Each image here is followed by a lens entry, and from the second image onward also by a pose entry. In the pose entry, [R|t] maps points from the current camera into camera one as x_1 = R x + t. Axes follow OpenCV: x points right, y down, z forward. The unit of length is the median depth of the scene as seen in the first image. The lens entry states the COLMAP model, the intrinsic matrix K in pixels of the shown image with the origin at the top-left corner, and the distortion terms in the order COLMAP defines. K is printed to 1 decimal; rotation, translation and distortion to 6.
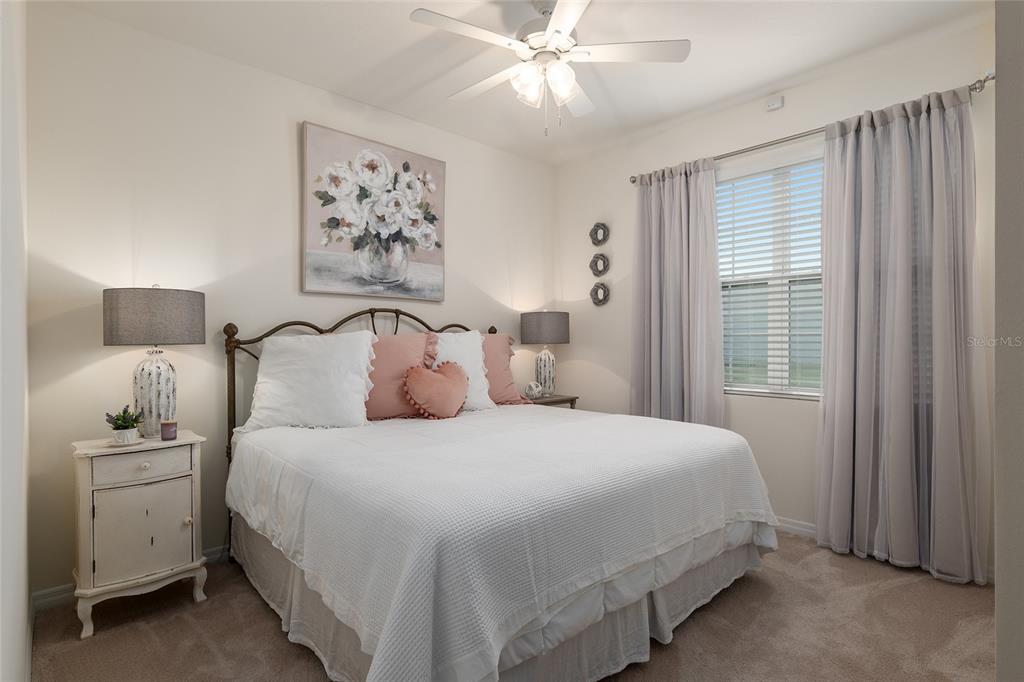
lens RADIAL K [[510.6, 0, 509.1], [0, 510.6, 341.7], [0, 0, 1]] dist [-0.018948, 0.000079]
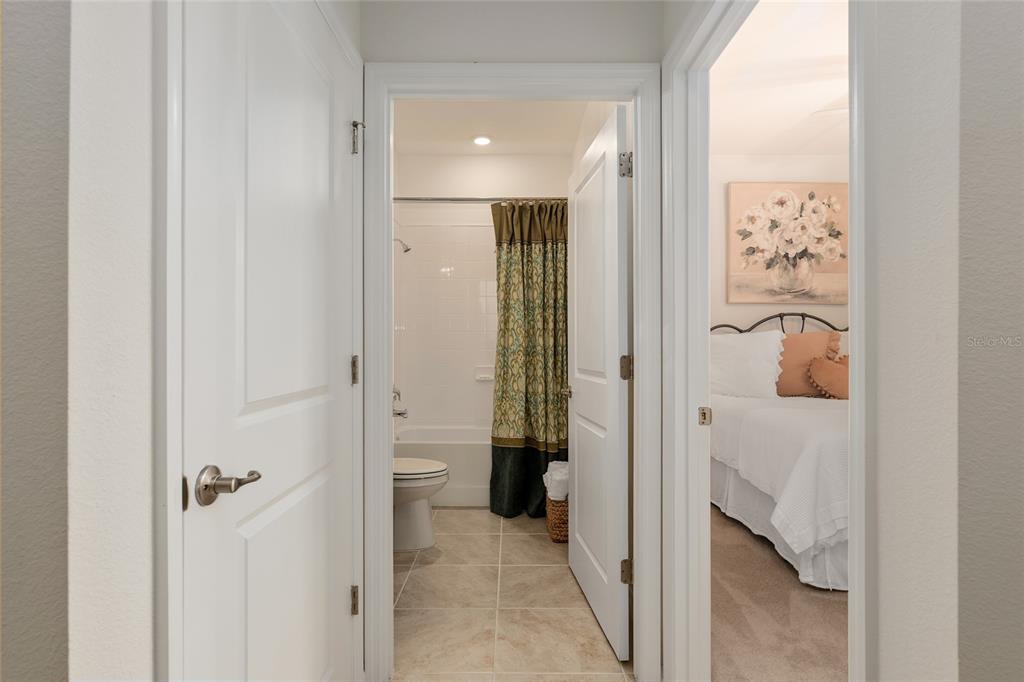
lens RADIAL K [[541.3, 0, 505.7], [0, 541.3, 345.0], [0, 0, 1]] dist [-0.002697, 0.000990]
pose [[0.744549, 0.001166, -0.667567, 0.122532], [-0.005065, 0.999980, -0.003902, 0.023576], [0.667549, 0.006286, 0.744540, -0.470965]]
